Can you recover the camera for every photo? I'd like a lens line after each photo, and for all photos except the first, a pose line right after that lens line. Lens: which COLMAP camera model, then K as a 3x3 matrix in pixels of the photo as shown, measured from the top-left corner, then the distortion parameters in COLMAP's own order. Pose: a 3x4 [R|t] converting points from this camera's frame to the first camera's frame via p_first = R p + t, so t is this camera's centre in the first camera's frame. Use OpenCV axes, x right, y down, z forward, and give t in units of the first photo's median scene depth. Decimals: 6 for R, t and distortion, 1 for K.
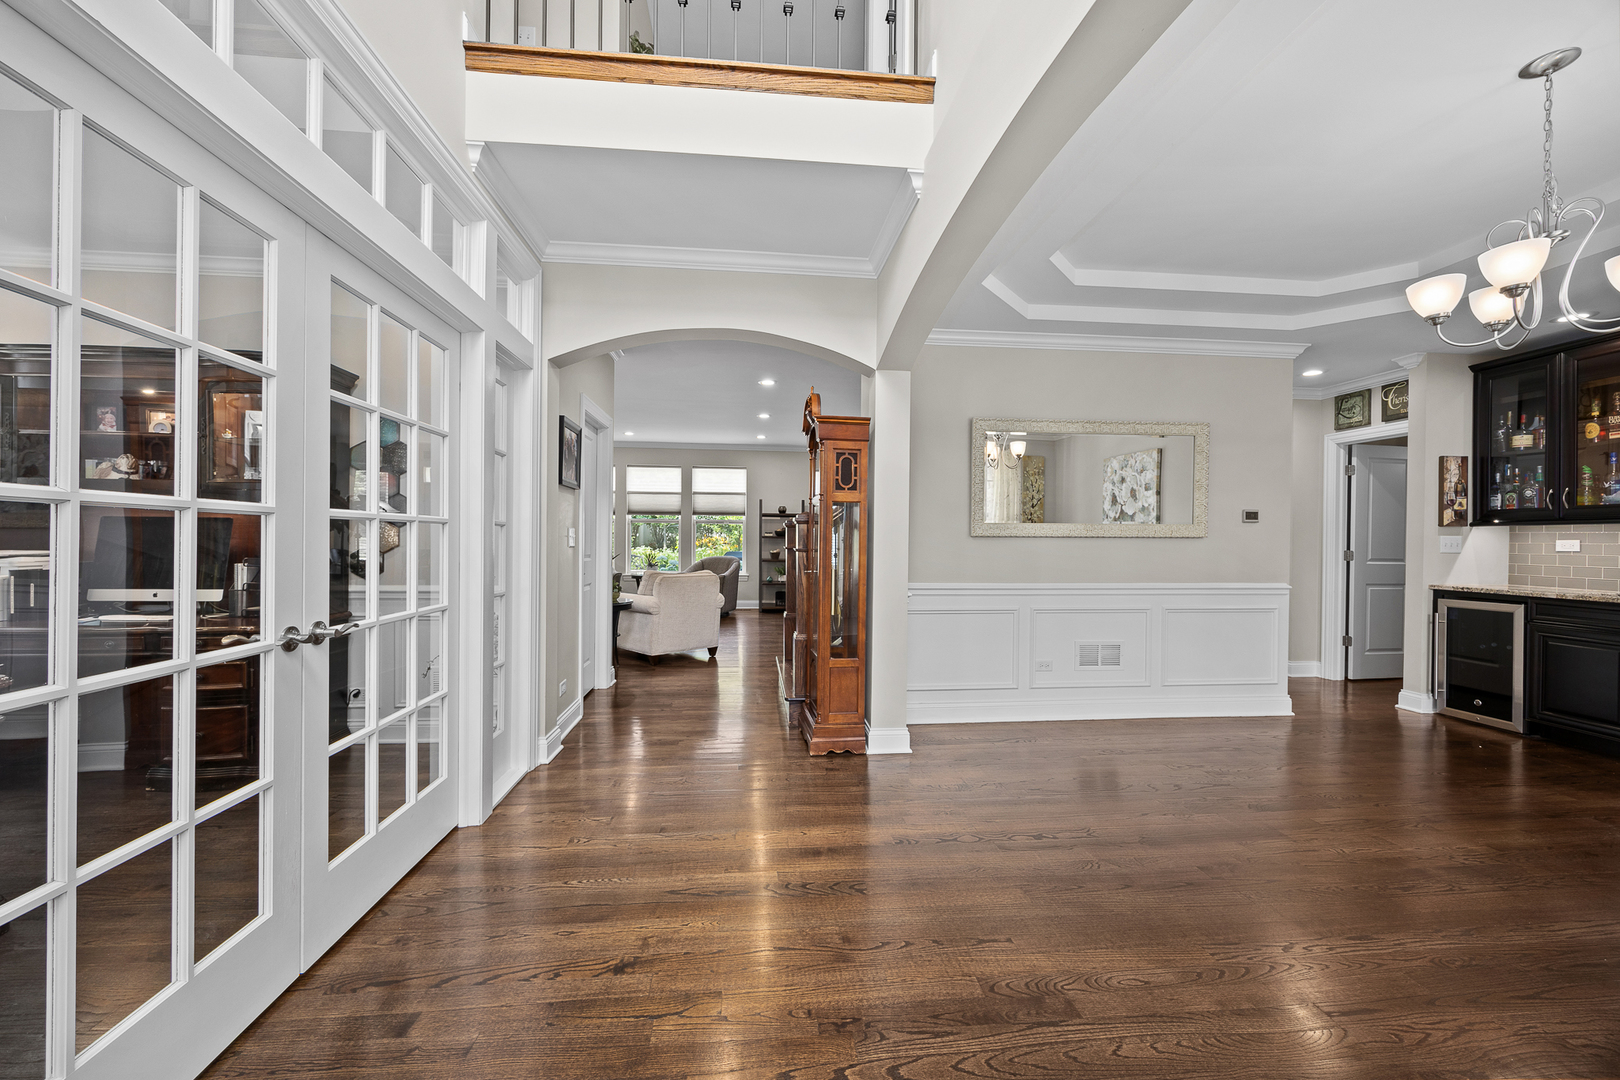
lens RADIAL K [[612.7, 0, 807.6], [0, 612.7, 542.5], [0, 0, 1]] dist [-0.001813, -0.000452]
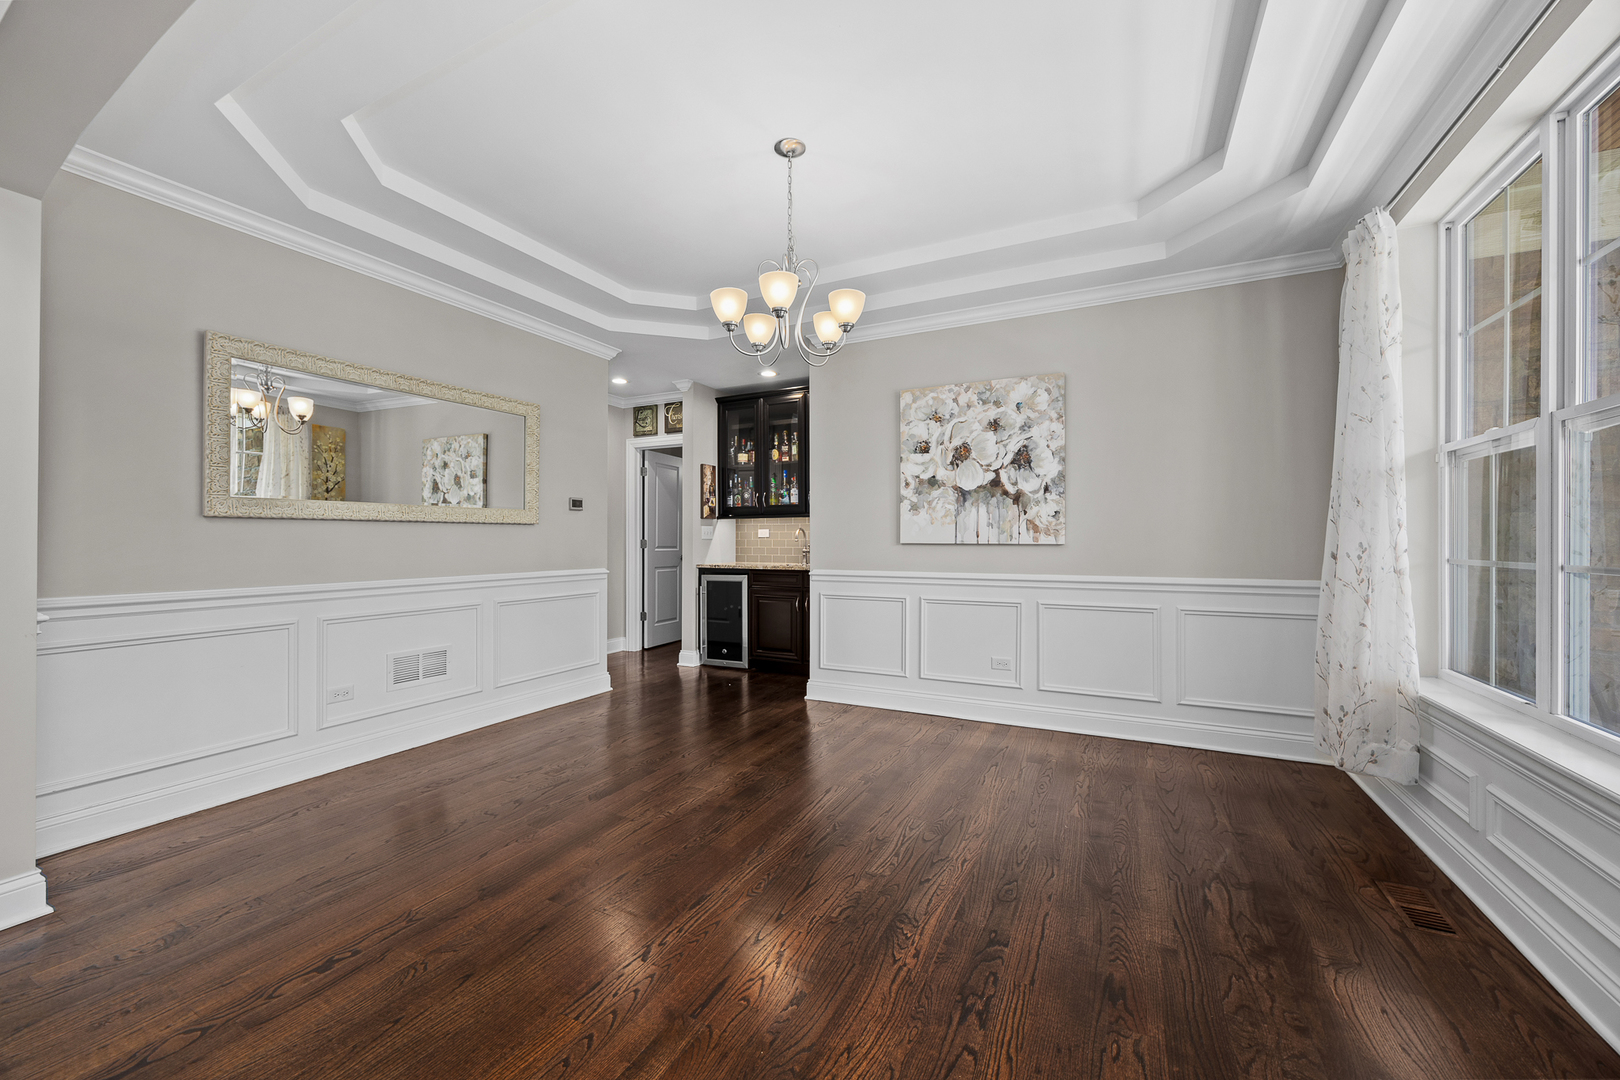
lens RADIAL K [[619.5, 0, 806.7], [0, 619.5, 539.4], [0, 0, 1]] dist [-0.000908, -0.000128]
pose [[0.535062, -0.006104, 0.844791, 0.054079], [0.008986, 0.999958, 0.001534, 0.017274], [-0.844765, 0.006771, 0.535095, 0.118462]]
